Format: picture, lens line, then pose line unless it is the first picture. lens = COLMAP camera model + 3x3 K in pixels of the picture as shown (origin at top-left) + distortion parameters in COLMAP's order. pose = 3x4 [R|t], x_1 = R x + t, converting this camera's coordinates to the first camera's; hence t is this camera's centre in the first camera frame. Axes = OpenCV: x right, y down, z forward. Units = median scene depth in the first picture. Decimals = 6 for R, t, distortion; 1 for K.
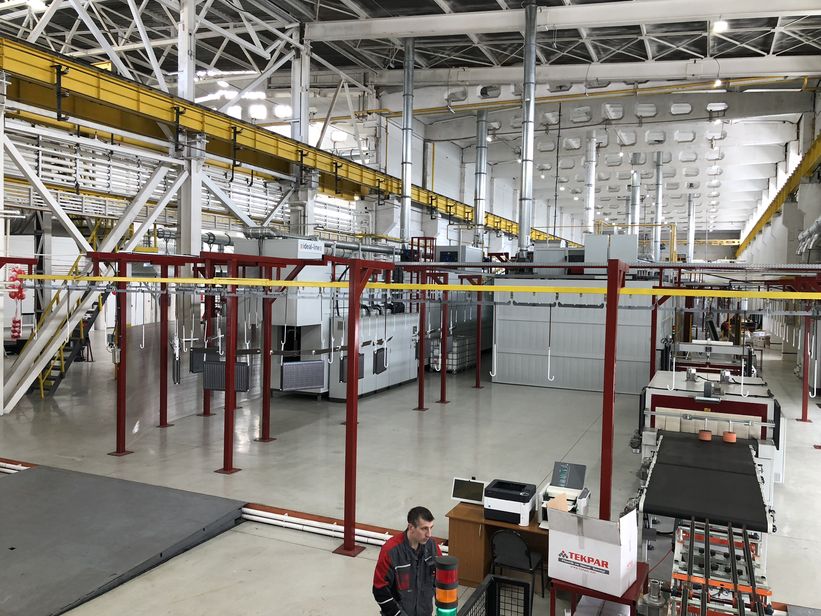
lens RADIAL K [[669.8, 0, 414.9], [0, 669.8, 303.6], [0, 0, 1]] dist [0.042200, -0.017822]
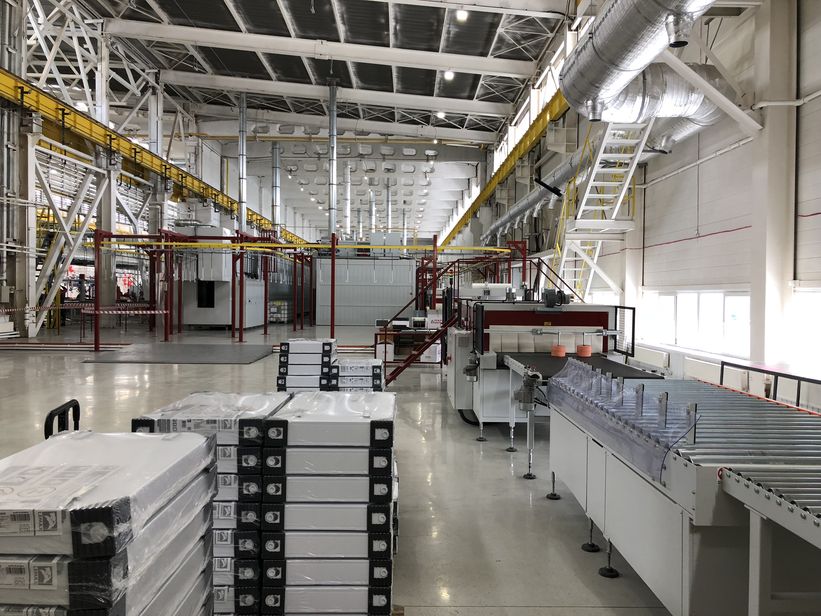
lens RADIAL K [[669.8, 0, 407.1], [0, 669.8, 311.1], [0, 0, 1]] dist [0.042200, -0.017822]
pose [[0.912913, -0.019069, 0.407708, -0.257655], [0.018766, 0.999813, 0.004744, 0.064424], [-0.407722, 0.003320, 0.913100, -0.405051]]
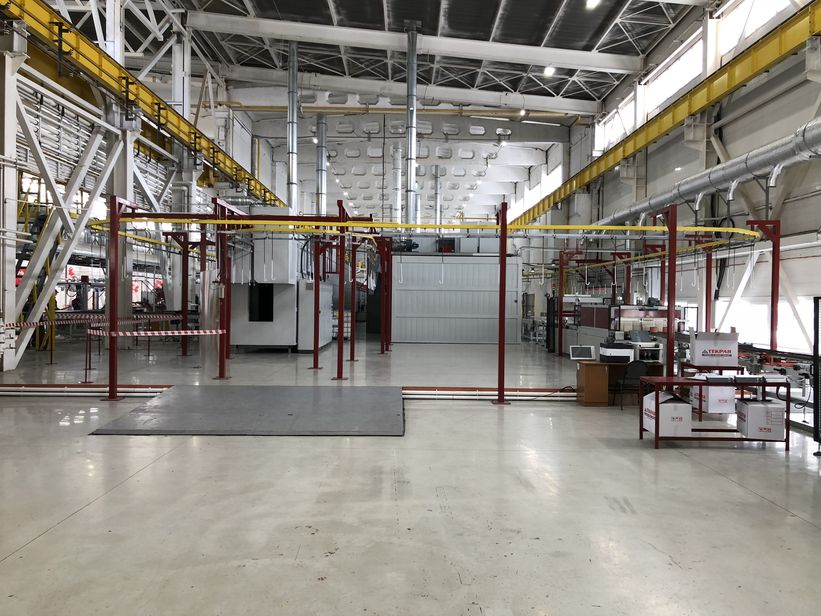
lens RADIAL K [[669.8, 0, 413.5], [0, 669.8, 306.8], [0, 0, 1]] dist [0.042200, -0.017822]
pose [[0.908672, -0.013781, 0.417283, -0.272268], [0.019876, 0.999750, -0.010265, 0.053070], [-0.417037, 0.017622, 0.908719, -0.076024]]
